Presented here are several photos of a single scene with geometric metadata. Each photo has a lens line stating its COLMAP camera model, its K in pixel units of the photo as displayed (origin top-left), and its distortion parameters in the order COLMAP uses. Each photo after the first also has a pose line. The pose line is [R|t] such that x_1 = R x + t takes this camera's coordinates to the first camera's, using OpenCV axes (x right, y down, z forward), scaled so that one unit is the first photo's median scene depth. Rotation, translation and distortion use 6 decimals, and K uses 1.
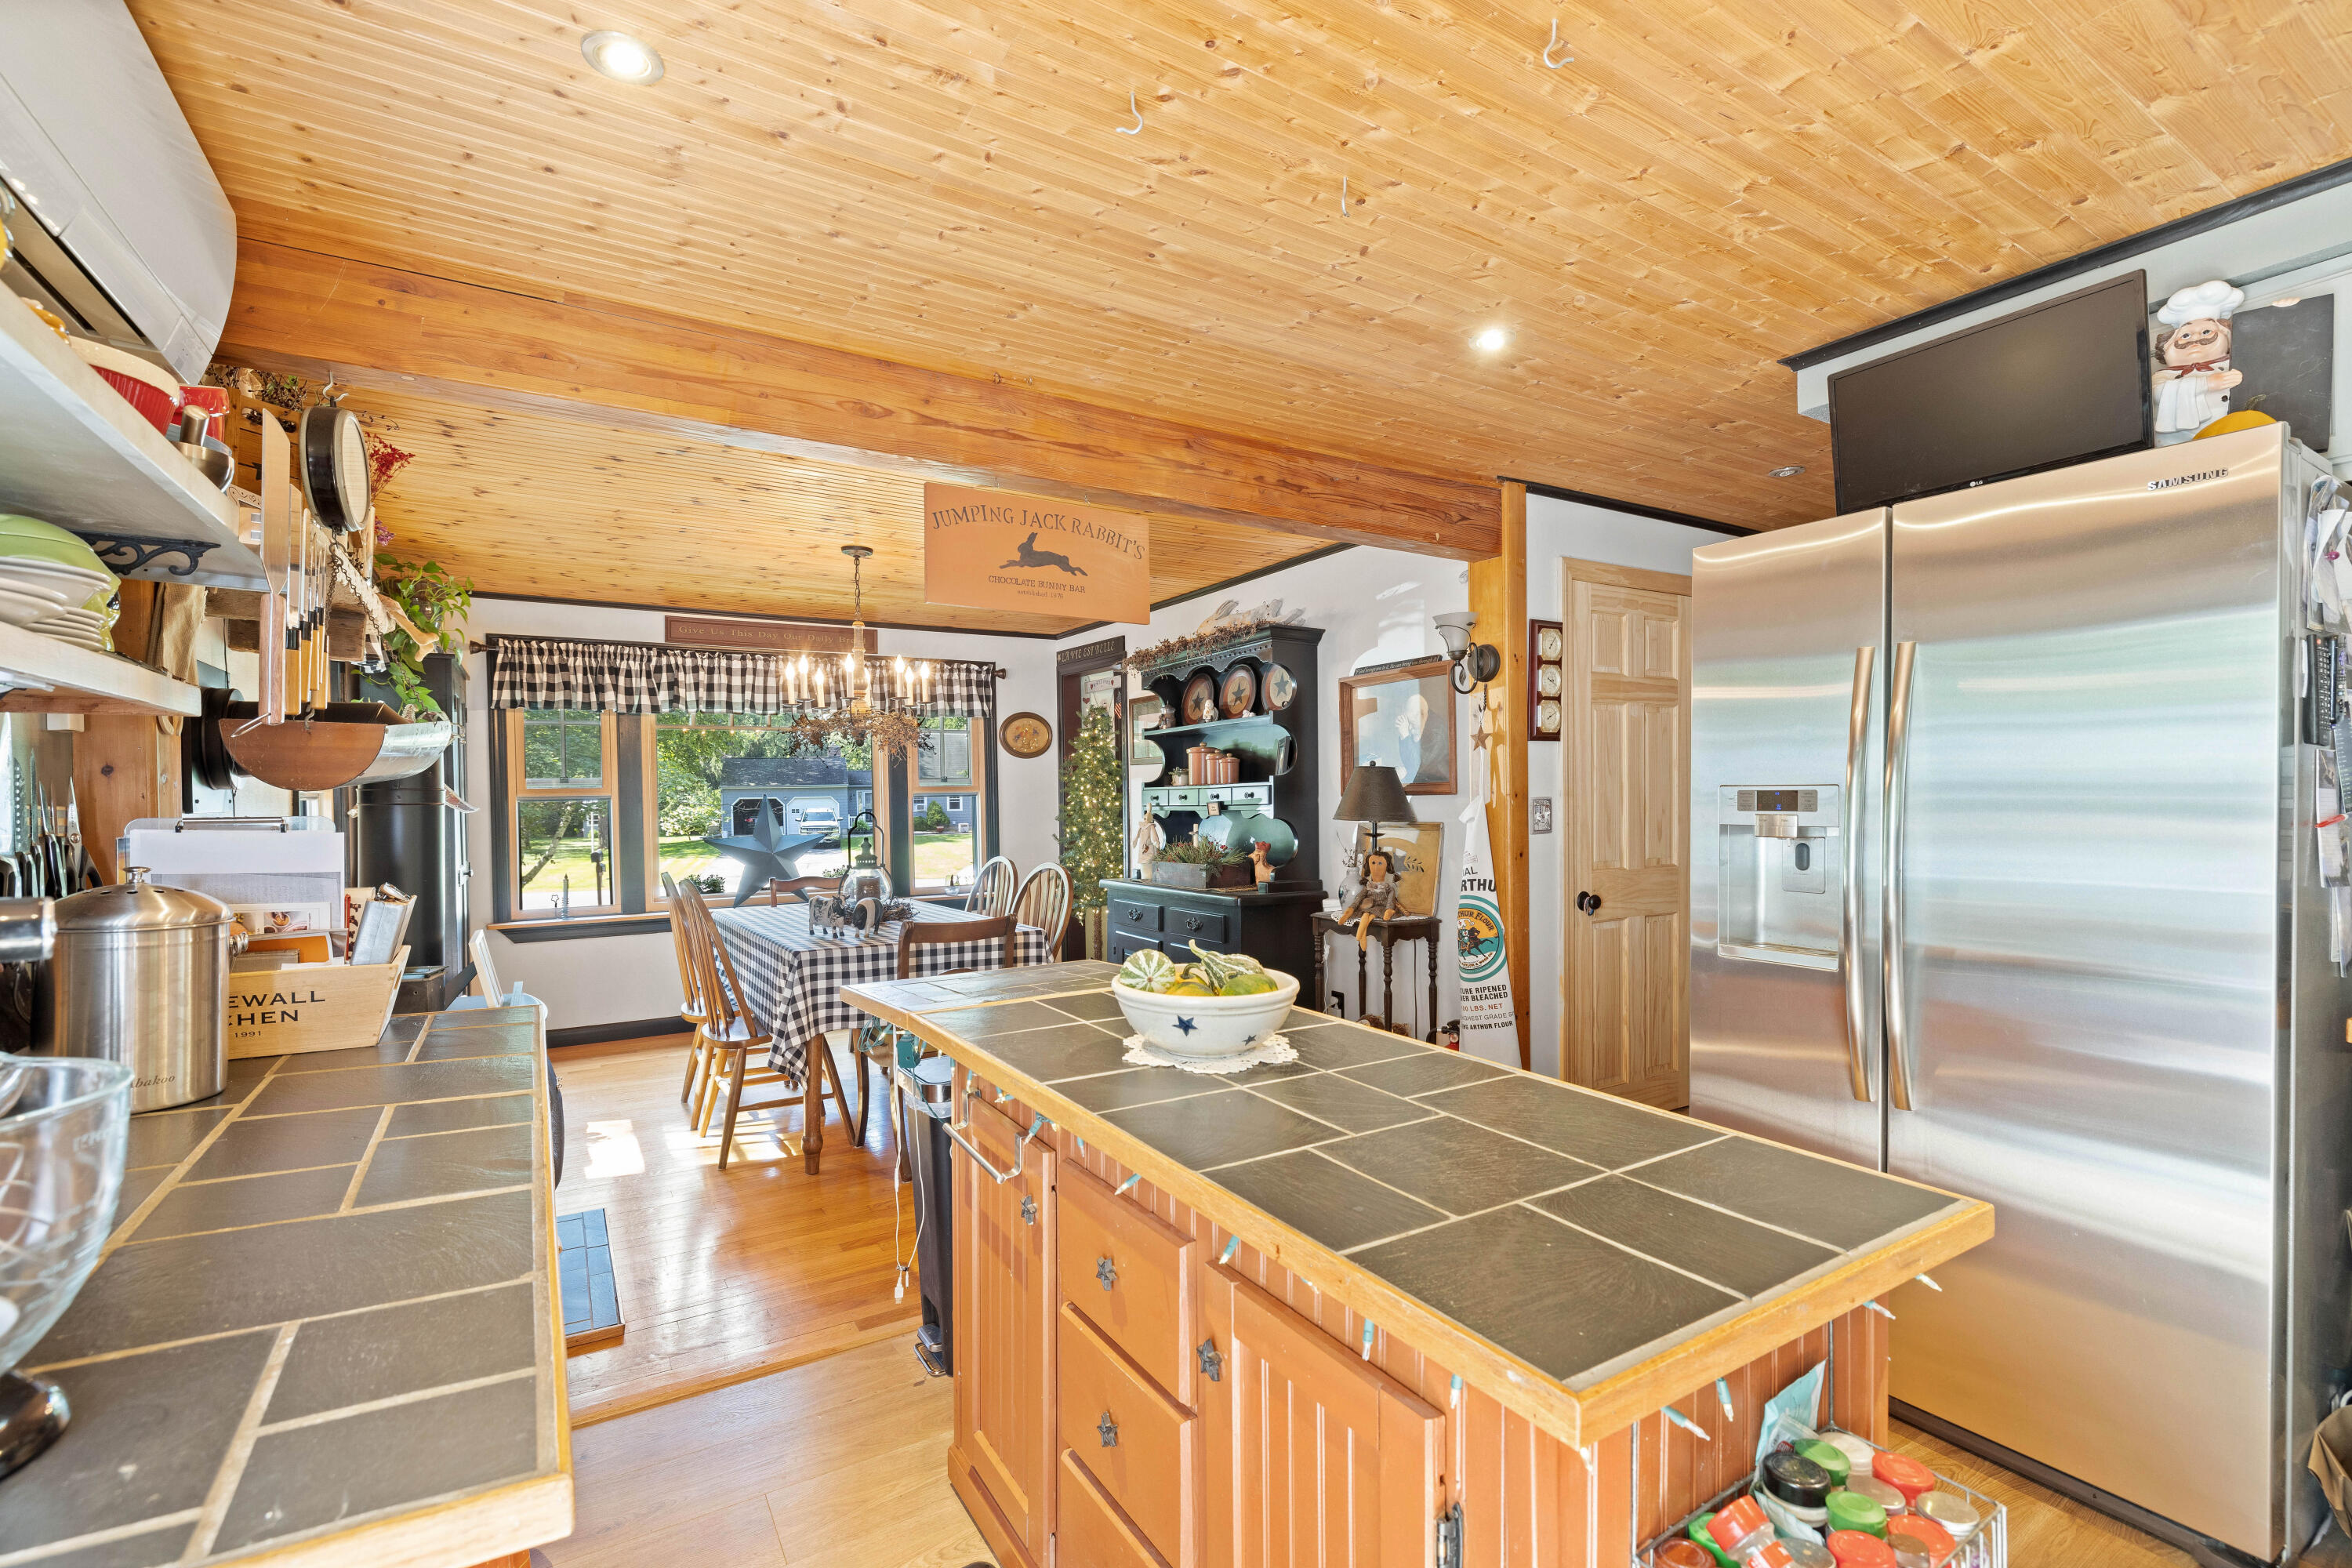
lens RADIAL K [[1028.9, 0, 1159.9], [0, 1028.9, 810.9], [0, 0, 1]] dist [-0.000750, -0.000131]
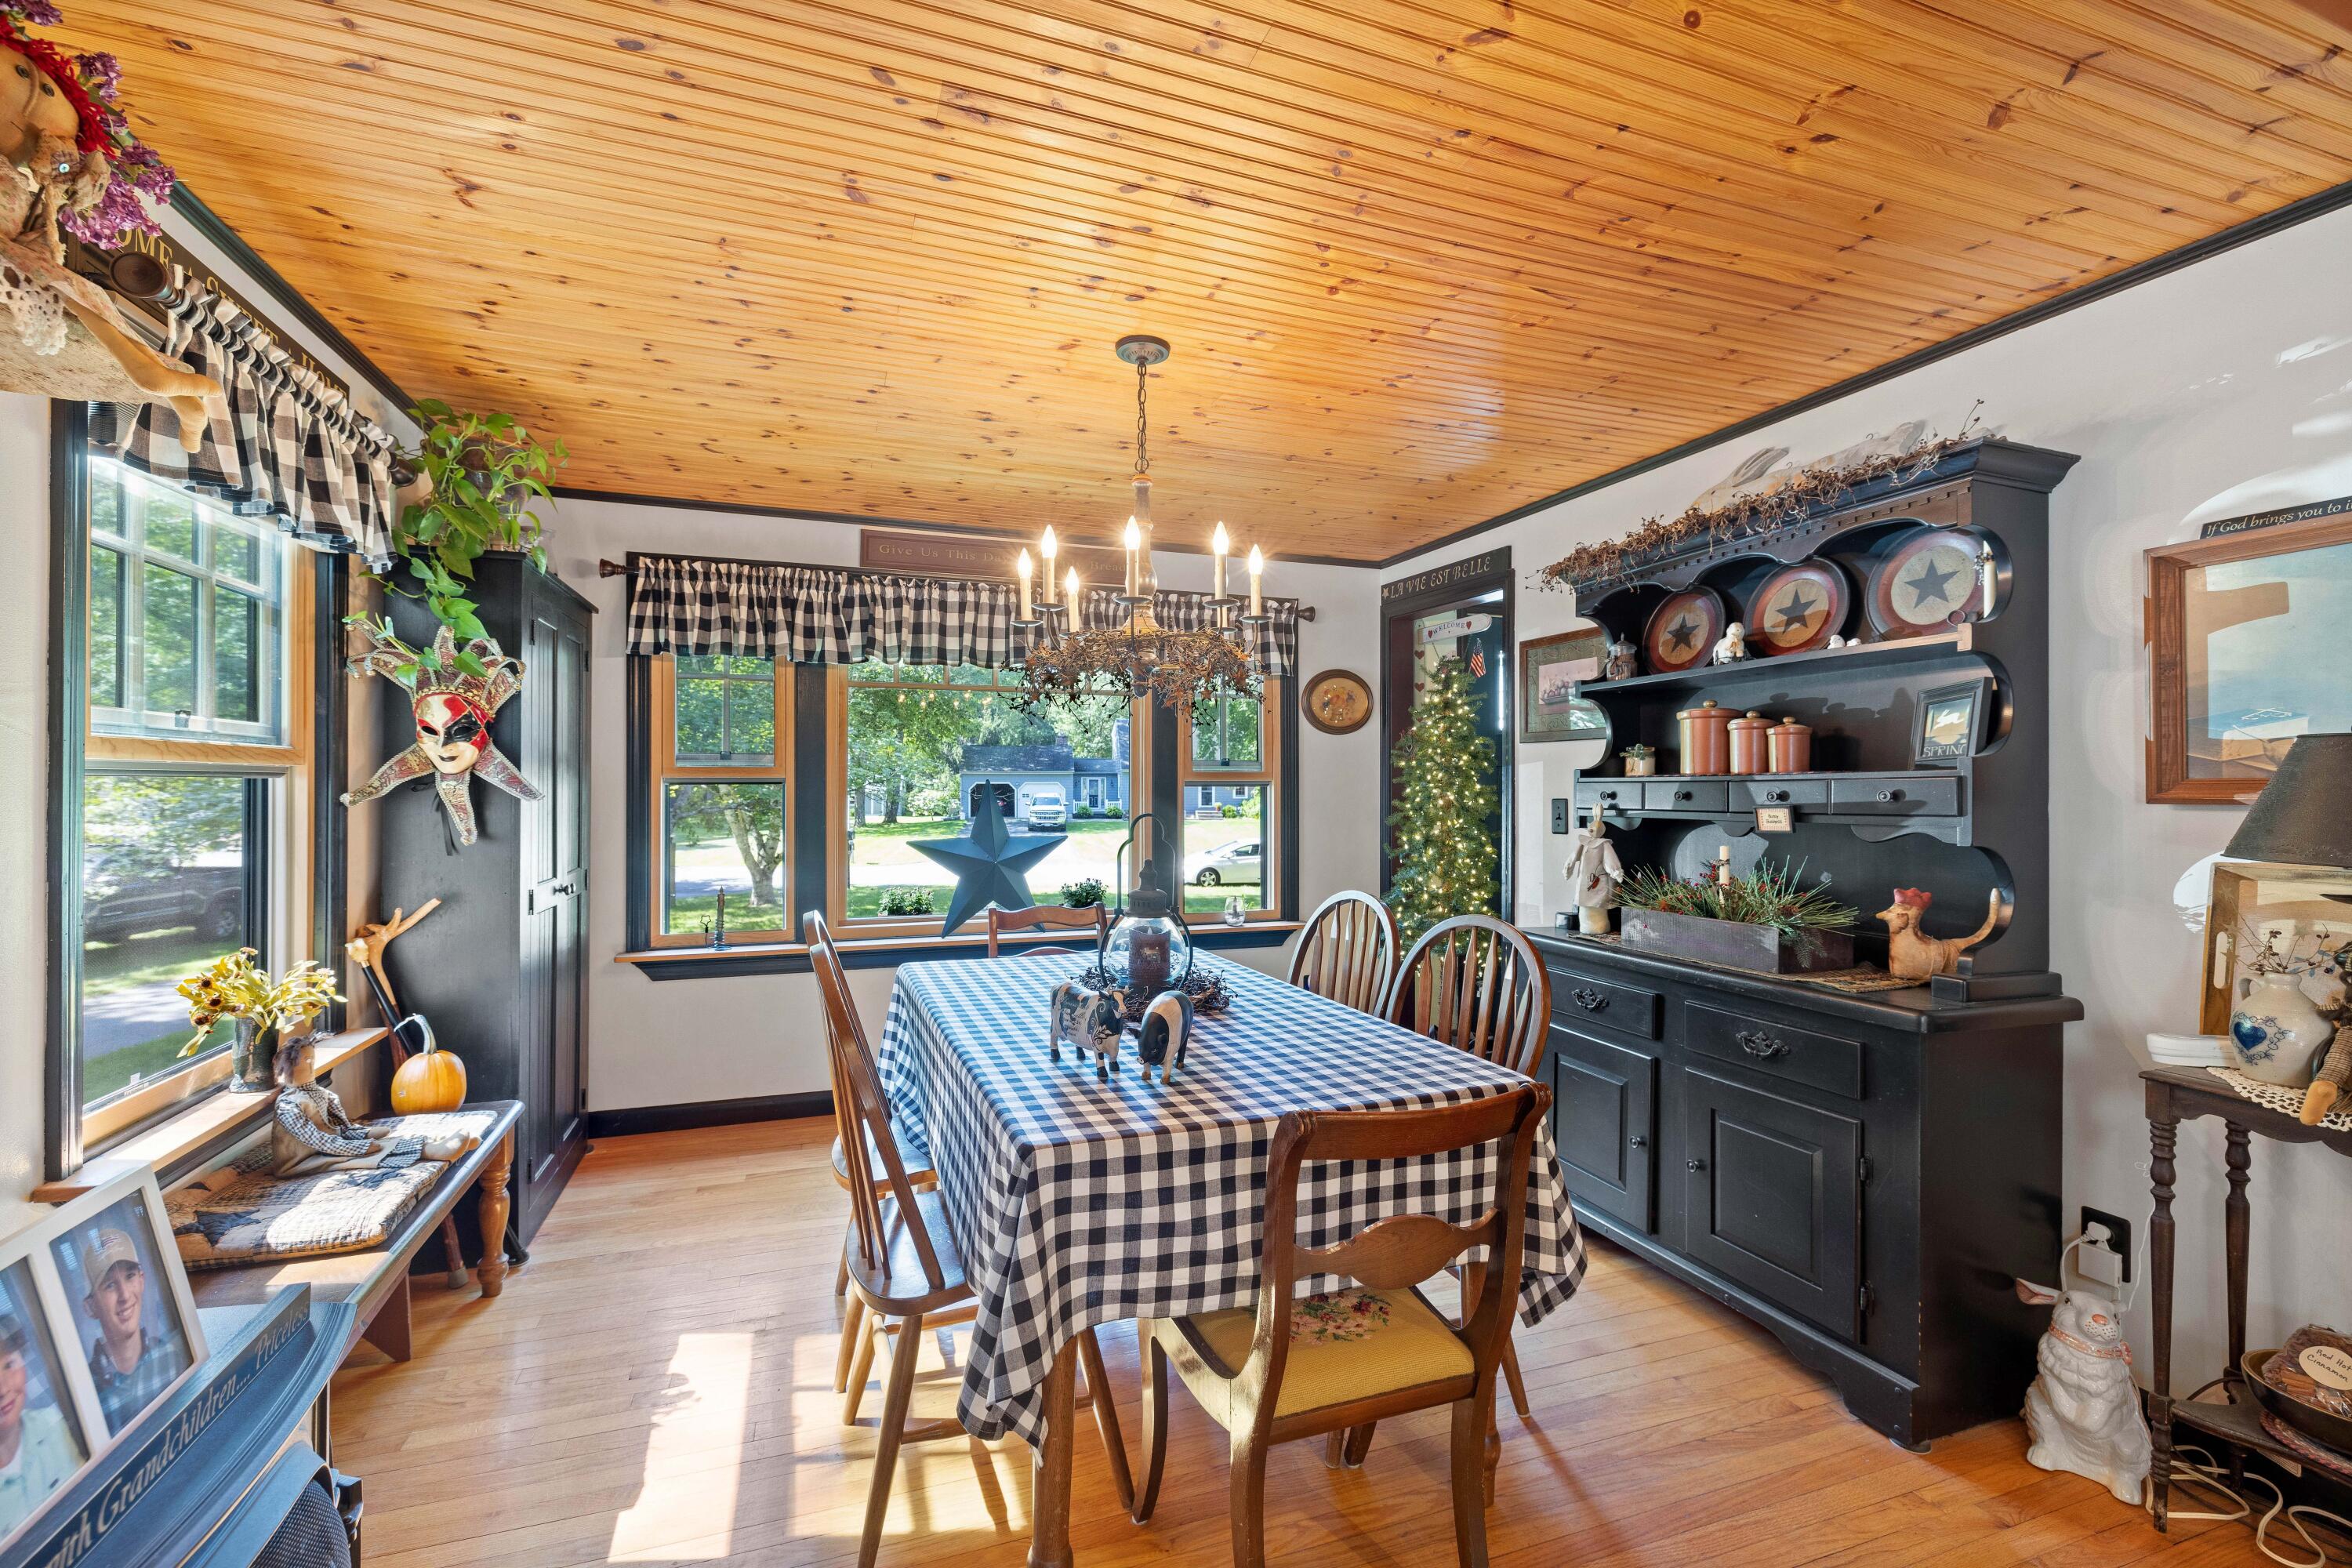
lens RADIAL K [[1001.3, 0, 1163.3], [0, 1001.3, 785.8], [0, 0, 1]] dist [0.002075, 0.000225]
pose [[0.979081, 0.016647, -0.202789, -0.135667], [-0.019484, 0.999738, -0.012000, -0.006323], [0.202536, 0.015700, 0.979149, 0.378706]]
